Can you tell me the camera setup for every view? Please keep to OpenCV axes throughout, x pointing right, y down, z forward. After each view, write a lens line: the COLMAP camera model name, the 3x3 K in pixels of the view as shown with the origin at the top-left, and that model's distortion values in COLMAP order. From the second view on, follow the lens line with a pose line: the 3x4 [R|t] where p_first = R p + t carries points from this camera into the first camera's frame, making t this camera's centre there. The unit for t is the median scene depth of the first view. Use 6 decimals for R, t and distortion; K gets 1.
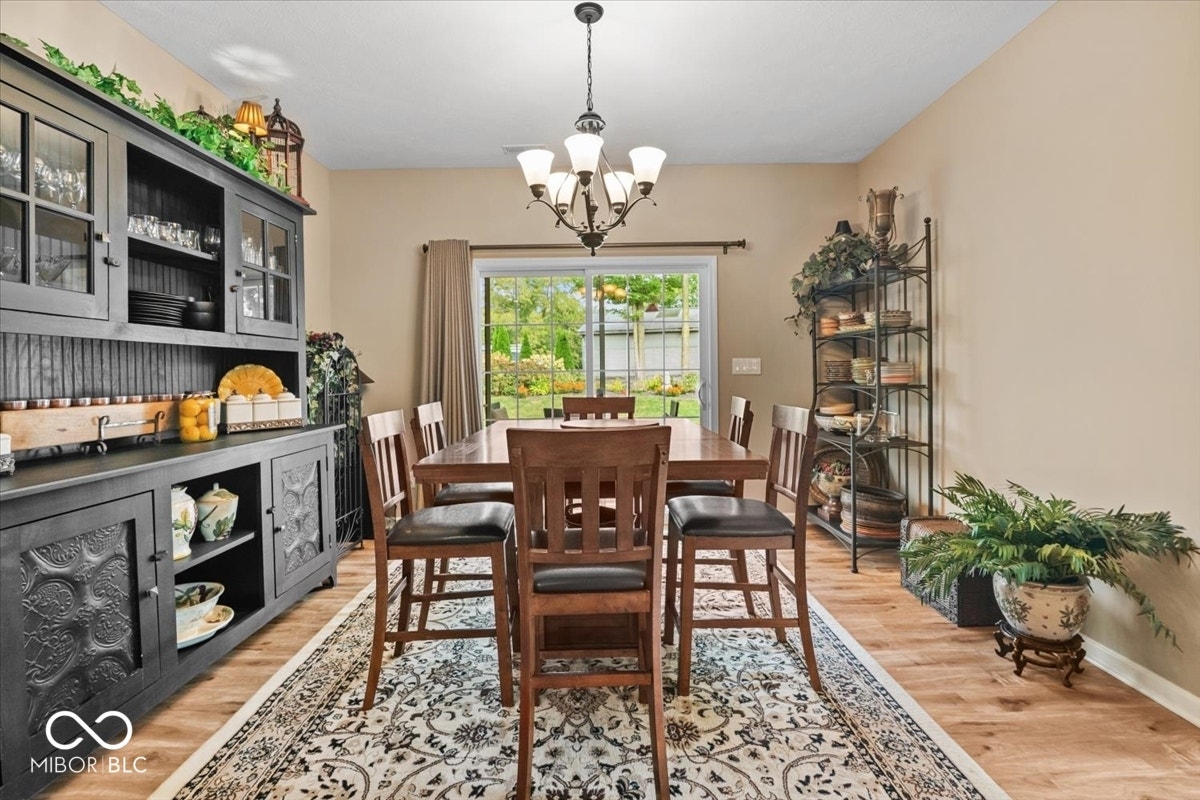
lens RADIAL K [[563.1, 0, 598.9], [0, 563.1, 376.4], [0, 0, 1]] dist [-0.014912, -0.000595]
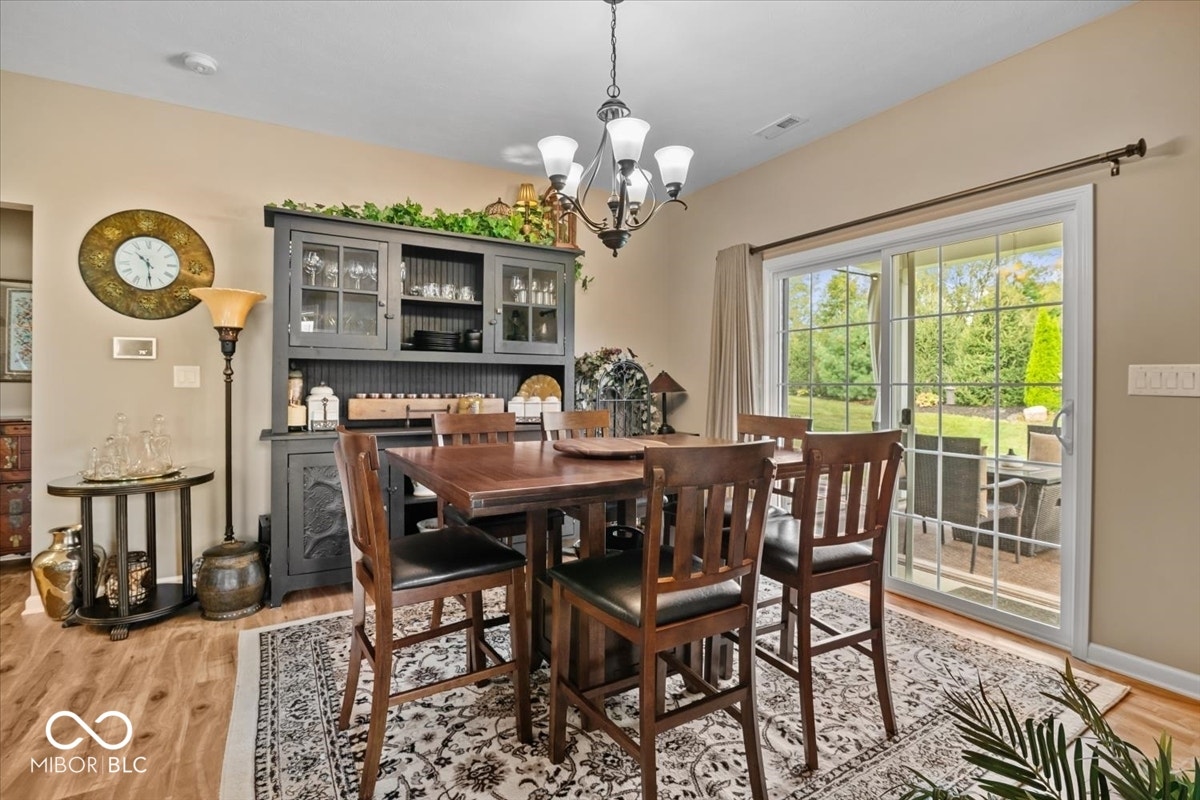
lens RADIAL K [[563.1, 0, 600.0], [0, 563.1, 390.9], [0, 0, 1]] dist [-0.014912, -0.000595]
pose [[0.515598, 0.026707, -0.856414, 0.549818], [-0.020081, 0.999616, 0.019084, -0.010461], [0.856595, 0.007358, 0.515936, 0.371512]]
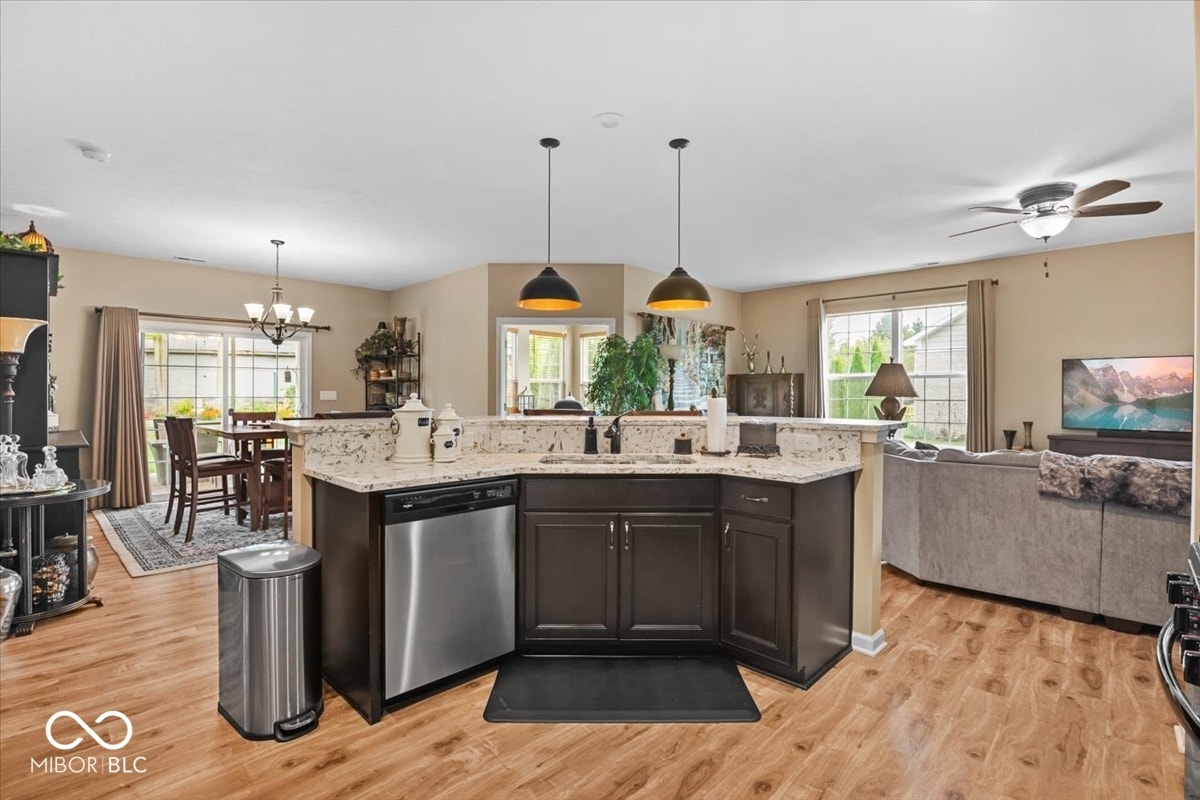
lens RADIAL K [[563.1, 0, 602.6], [0, 563.1, 396.7], [0, 0, 1]] dist [-0.014912, -0.000595]
pose [[0.696792, 0.011484, 0.717181, -0.526281], [-0.004793, 0.999924, -0.011354, 0.002648], [-0.717257, 0.004474, 0.696794, -1.119905]]
